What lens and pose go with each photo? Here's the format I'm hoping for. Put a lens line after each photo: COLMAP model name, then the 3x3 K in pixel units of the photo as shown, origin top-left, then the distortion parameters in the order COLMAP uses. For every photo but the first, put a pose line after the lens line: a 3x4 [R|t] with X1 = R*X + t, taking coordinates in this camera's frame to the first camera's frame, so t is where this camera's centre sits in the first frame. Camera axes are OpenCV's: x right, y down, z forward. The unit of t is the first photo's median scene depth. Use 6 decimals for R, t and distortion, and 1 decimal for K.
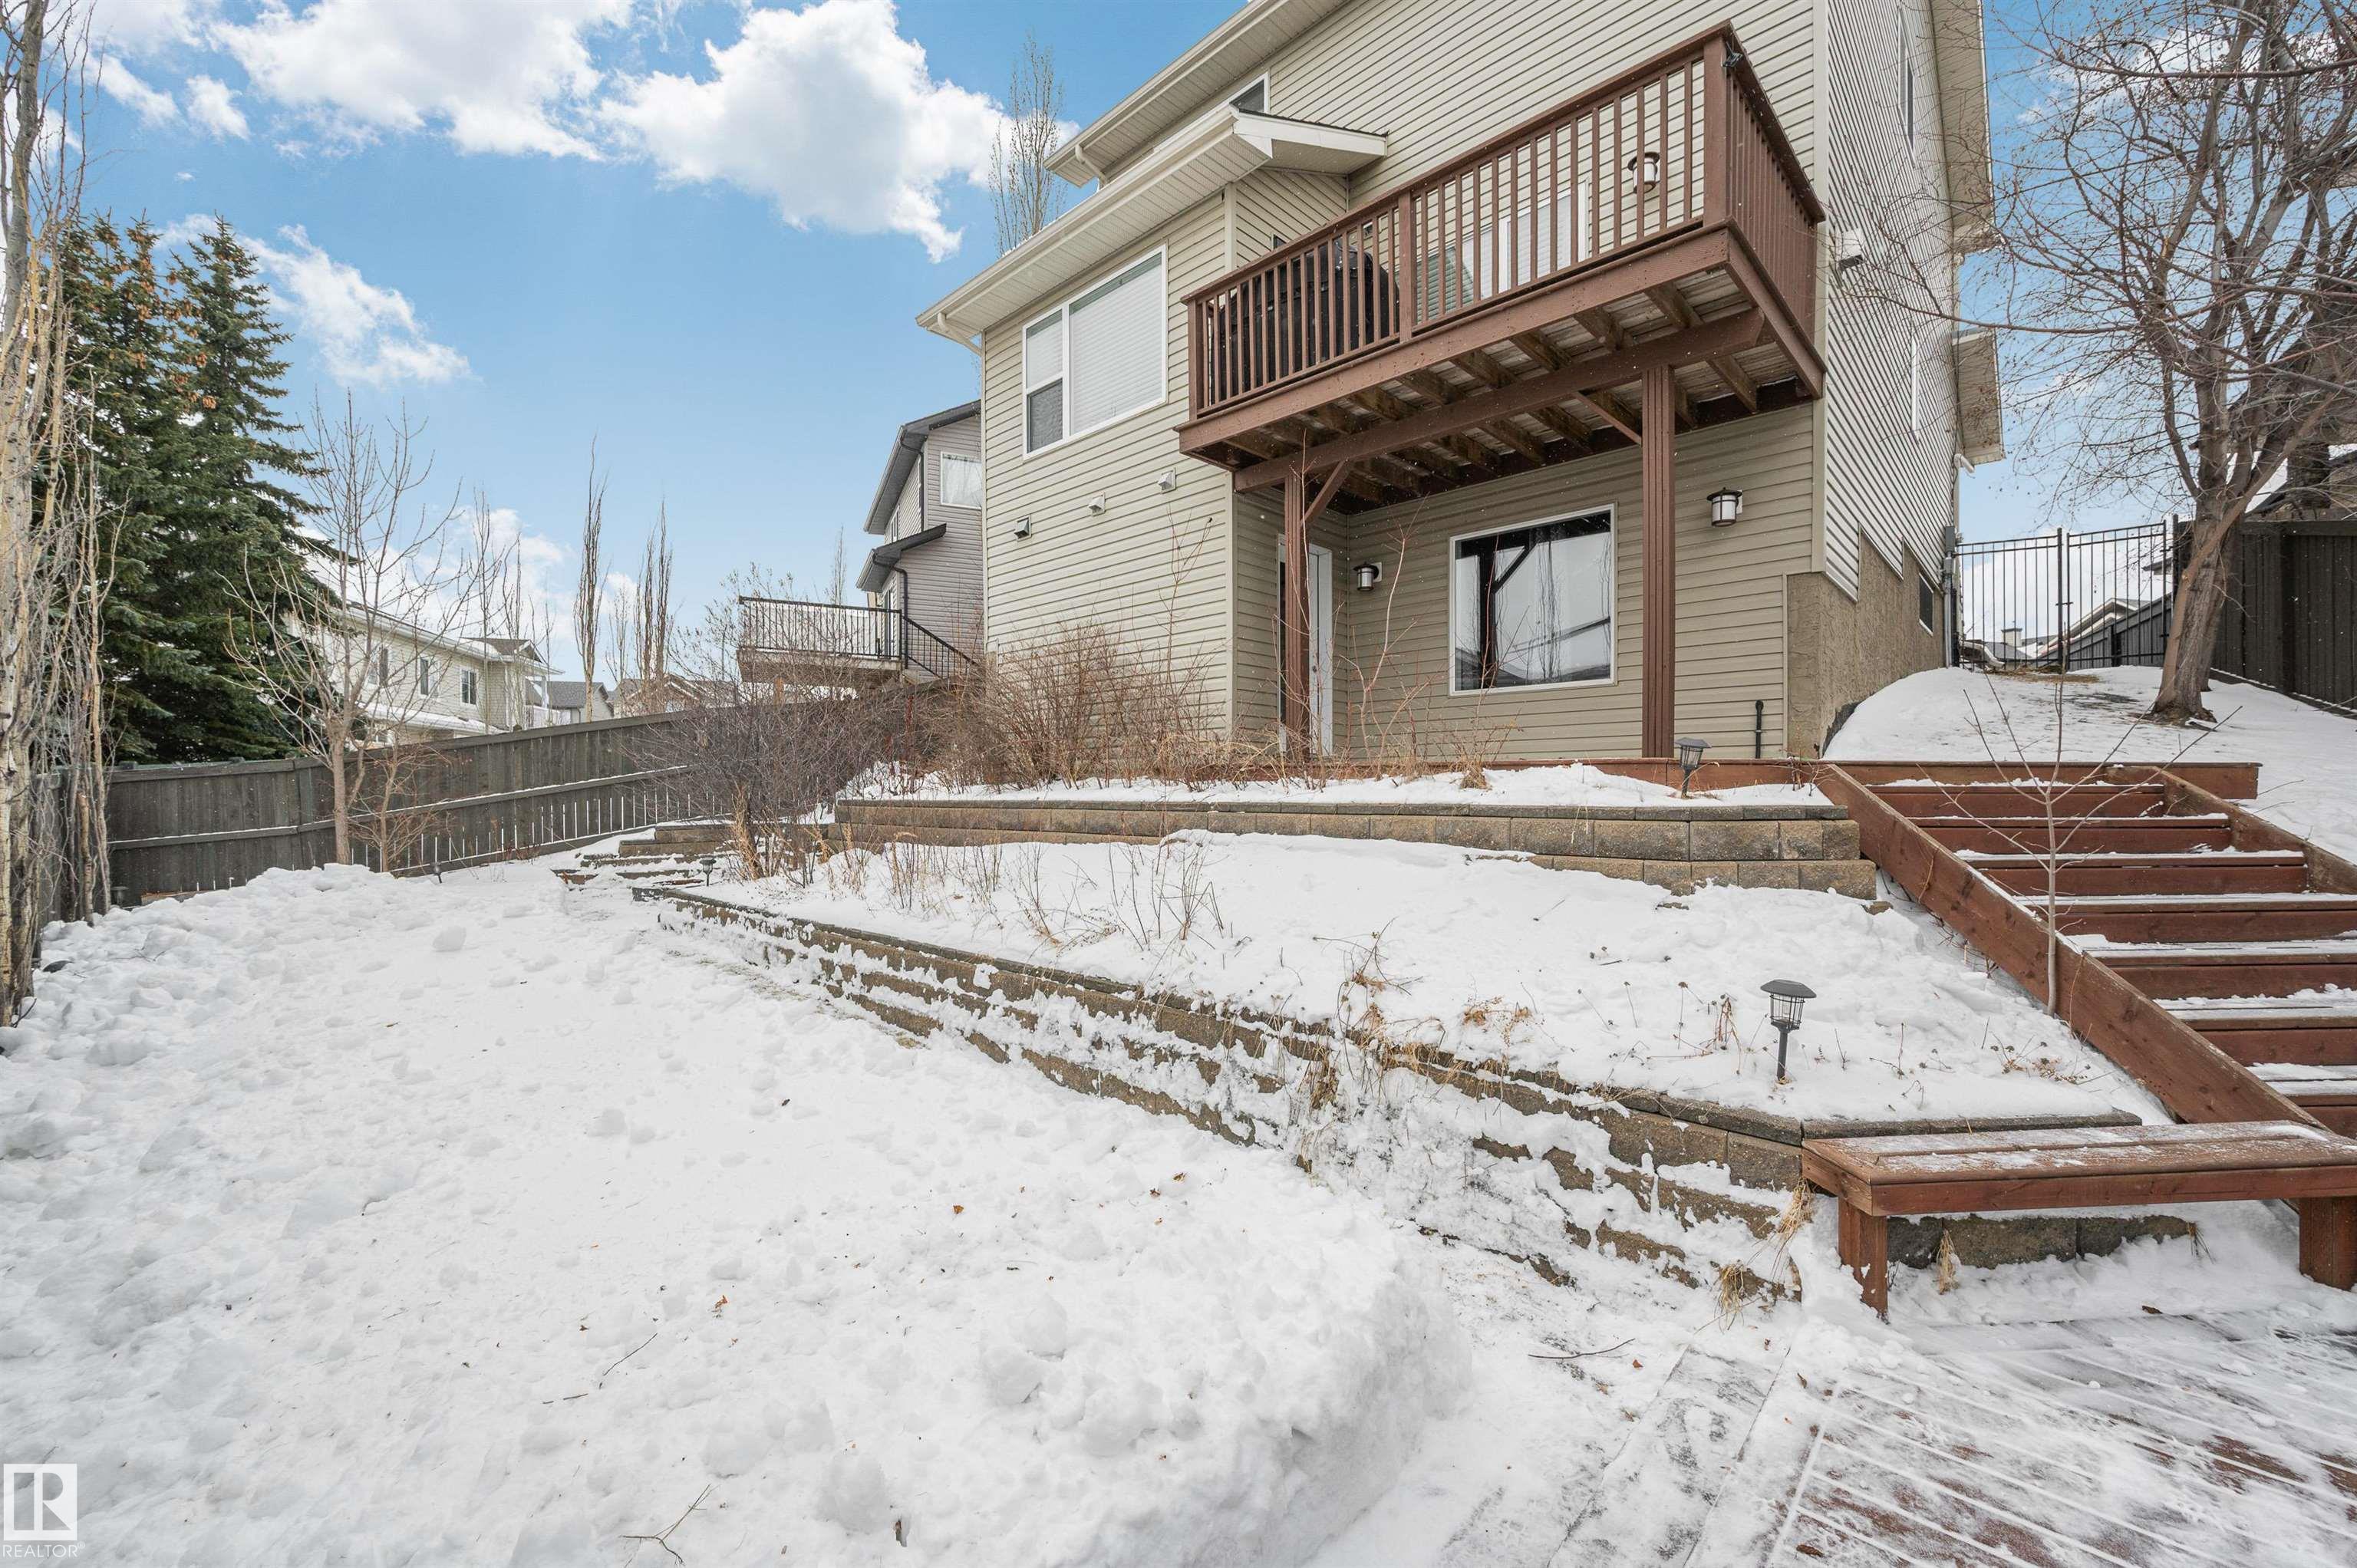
lens RADIAL K [[939.6, 0, 1190.5], [0, 939.6, 779.4], [0, 0, 1]] dist [-0.001043, 0.000418]
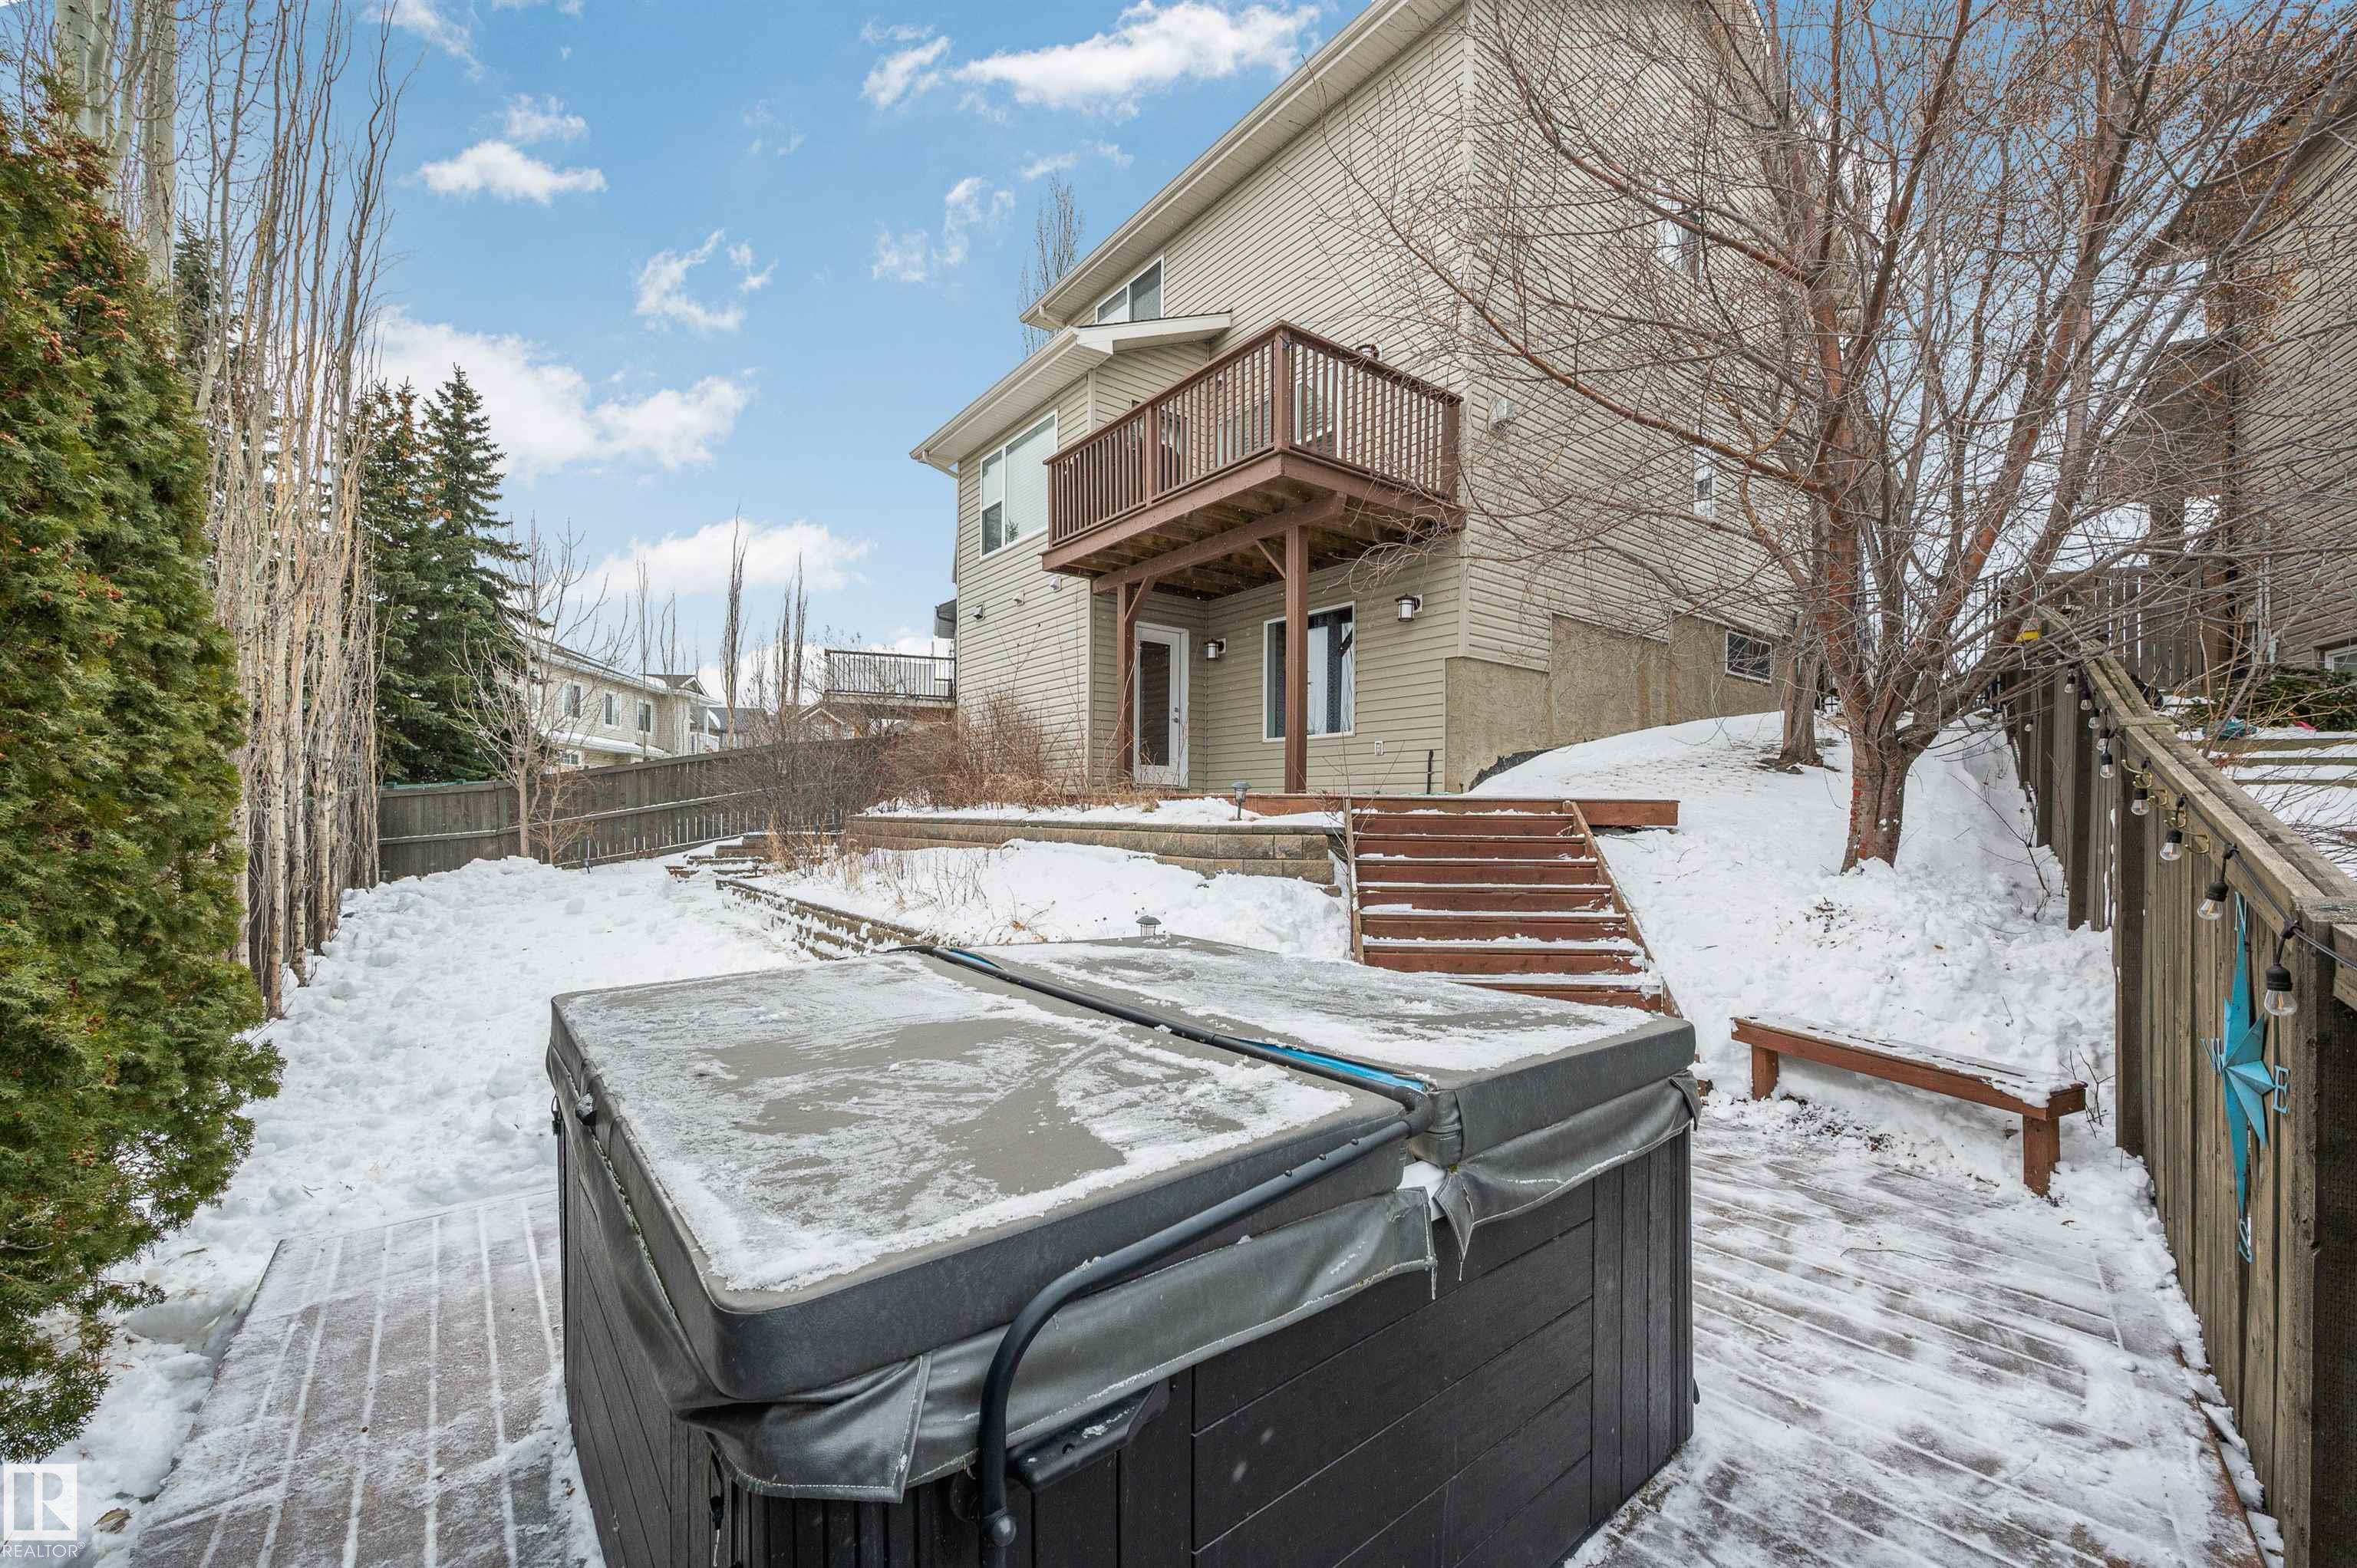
lens RADIAL K [[938.5, 0, 1181.6], [0, 938.5, 796.4], [0, 0, 1]] dist [-0.001985, -0.000103]
pose [[0.989135, 0.009323, -0.146715, 0.259374], [-0.010021, 0.999942, -0.004018, -0.005084], [0.146669, 0.005444, 0.989171, -0.226332]]
